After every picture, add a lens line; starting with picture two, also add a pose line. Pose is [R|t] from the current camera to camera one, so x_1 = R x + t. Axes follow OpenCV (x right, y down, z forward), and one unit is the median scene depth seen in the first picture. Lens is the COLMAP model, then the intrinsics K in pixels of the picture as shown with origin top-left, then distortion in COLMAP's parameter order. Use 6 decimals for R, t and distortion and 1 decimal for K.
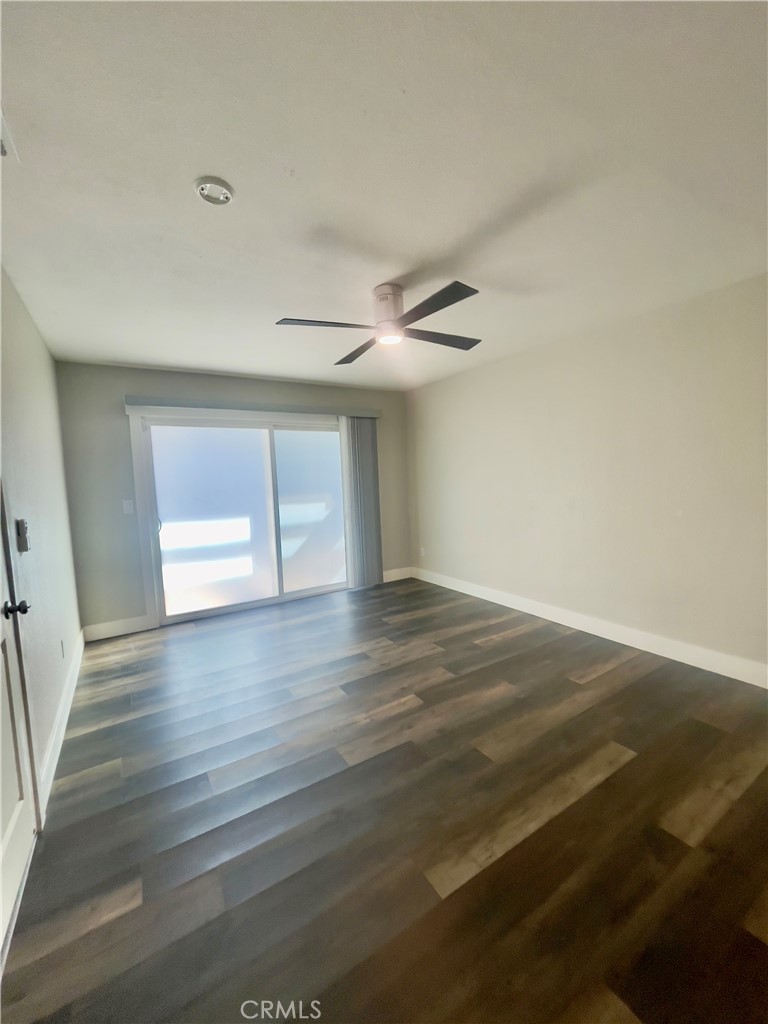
lens RADIAL K [[413.4, 0, 387.5], [0, 413.4, 511.2], [0, 0, 1]] dist [-0.007968, 0.003868]
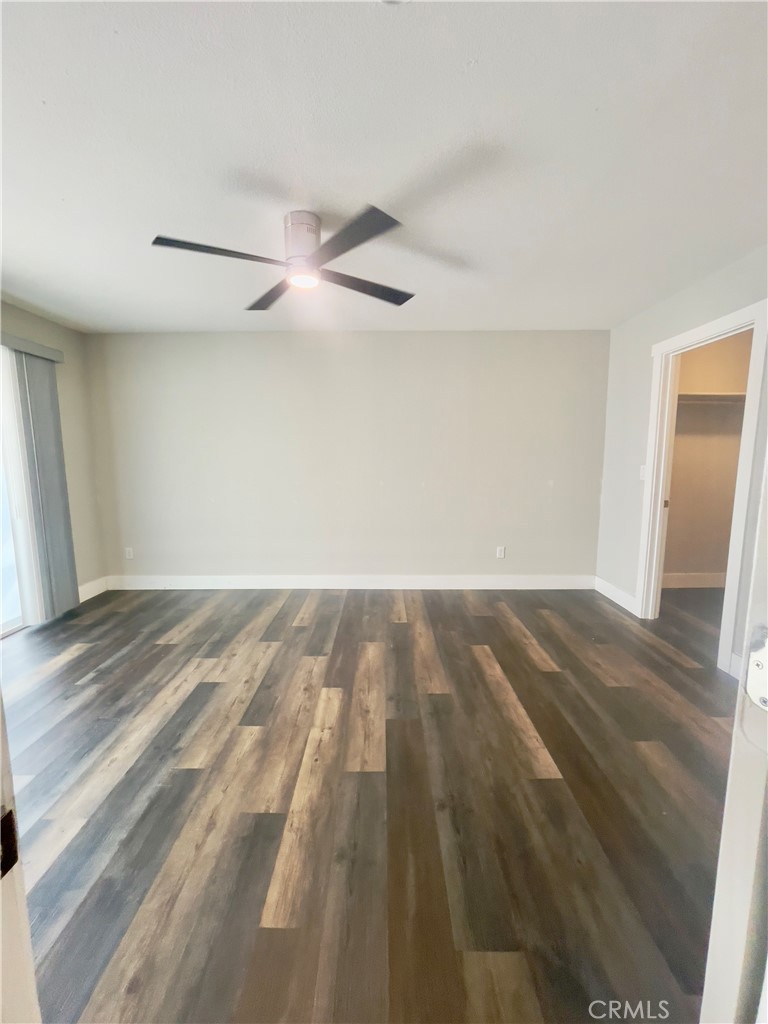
lens RADIAL K [[413.4, 0, 378.2], [0, 413.4, 509.6], [0, 0, 1]] dist [-0.007968, 0.003868]
pose [[0.545880, -0.073041, 0.834674, -0.544183], [0.055504, 0.997157, 0.050960, 0.012447], [-0.836023, 0.018509, 0.548382, 0.360229]]
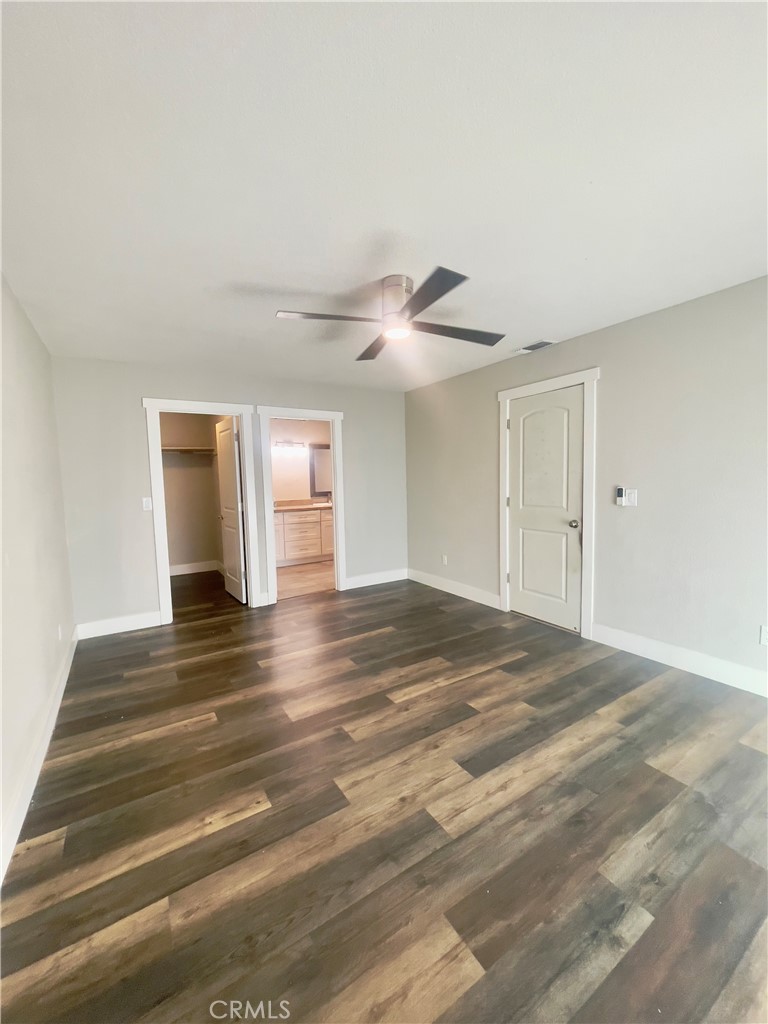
lens RADIAL K [[413.4, 0, 378.9], [0, 413.4, 511.5], [0, 0, 1]] dist [-0.007968, 0.003868]
pose [[-0.997513, 0.064557, 0.028287, 0.041534], [0.068444, 0.983054, 0.170057, -0.146172], [-0.016829, 0.171570, -0.985028, 1.702460]]
